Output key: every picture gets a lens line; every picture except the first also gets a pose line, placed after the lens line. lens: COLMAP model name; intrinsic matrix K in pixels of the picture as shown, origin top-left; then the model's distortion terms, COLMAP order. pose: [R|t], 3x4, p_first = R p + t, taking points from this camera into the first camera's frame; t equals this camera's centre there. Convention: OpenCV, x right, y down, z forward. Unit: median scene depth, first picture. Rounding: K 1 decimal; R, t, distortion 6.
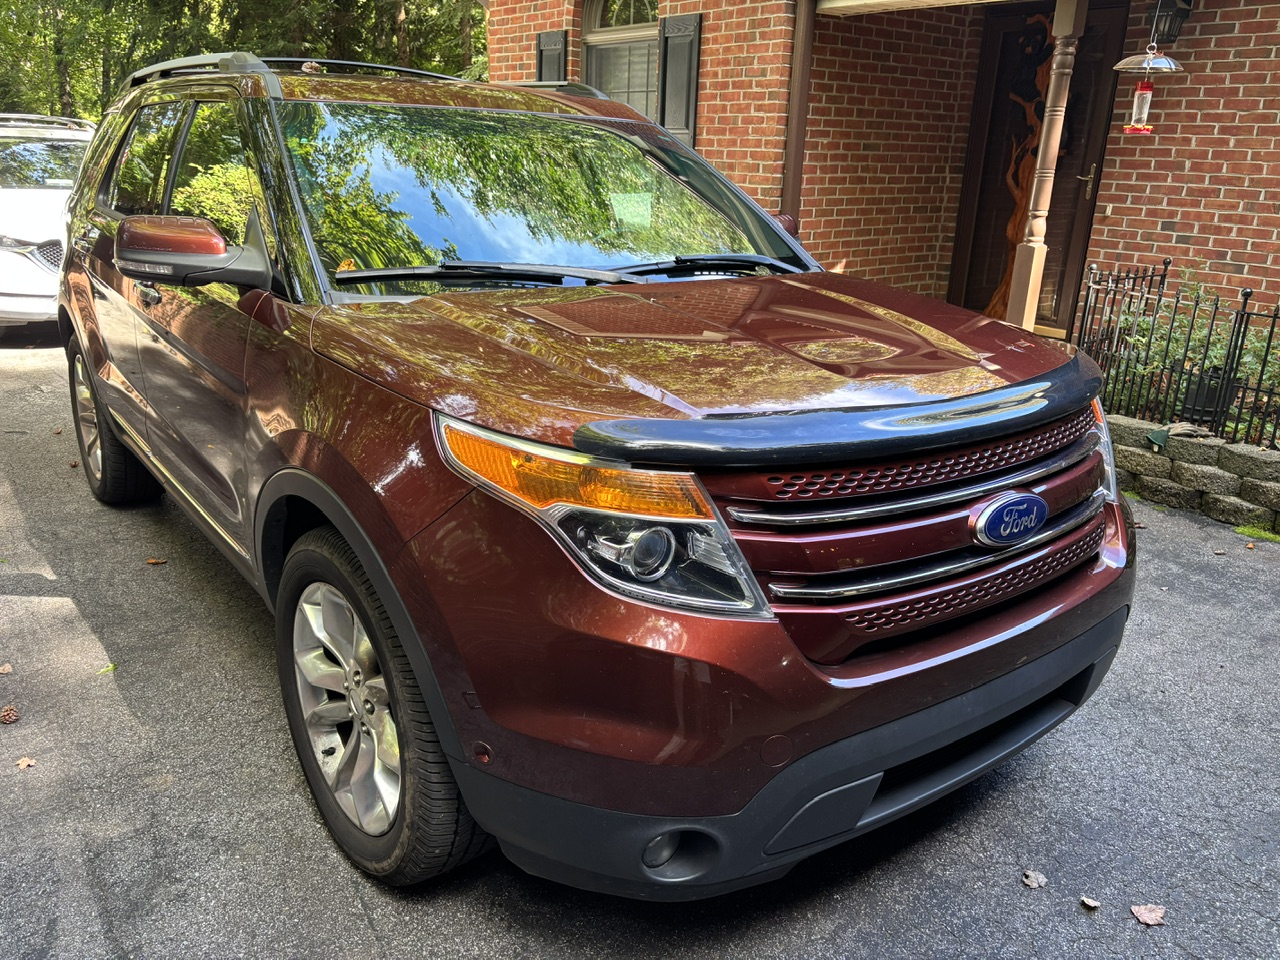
lens RADIAL K [[998.3, 0, 639.3], [0, 998.3, 412.4], [0, 0, 1]] dist [0.076518, -0.067659]
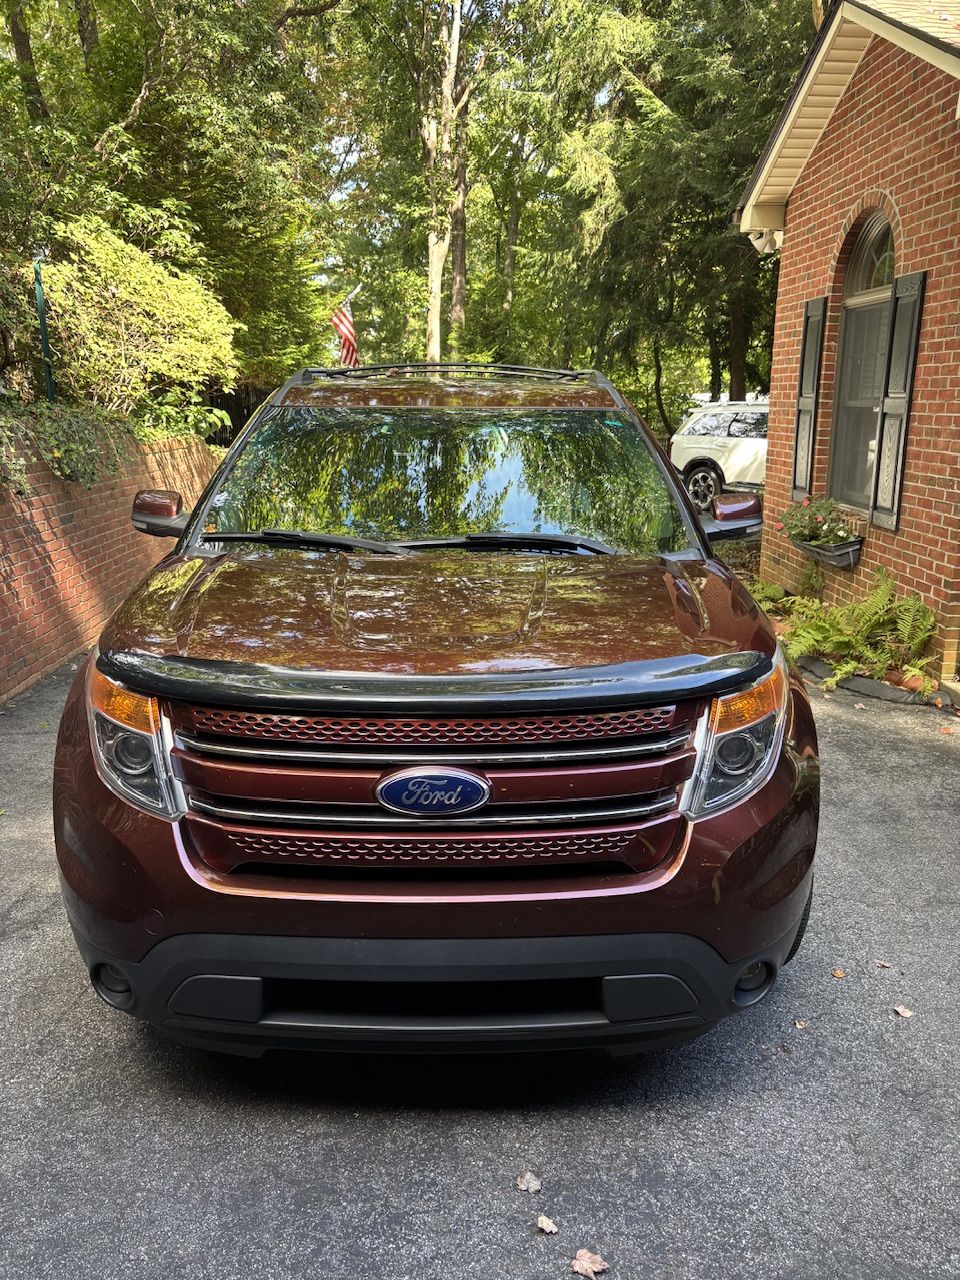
lens RADIAL K [[998.3, 0, 472.0], [0, 998.3, 582.2], [0, 0, 1]] dist [0.076518, -0.067659]
pose [[0.804186, 0.078442, -0.589179, 0.297296], [-0.126336, 0.991161, -0.040479, -0.023002], [0.580797, 0.106987, 0.806988, 0.039212]]
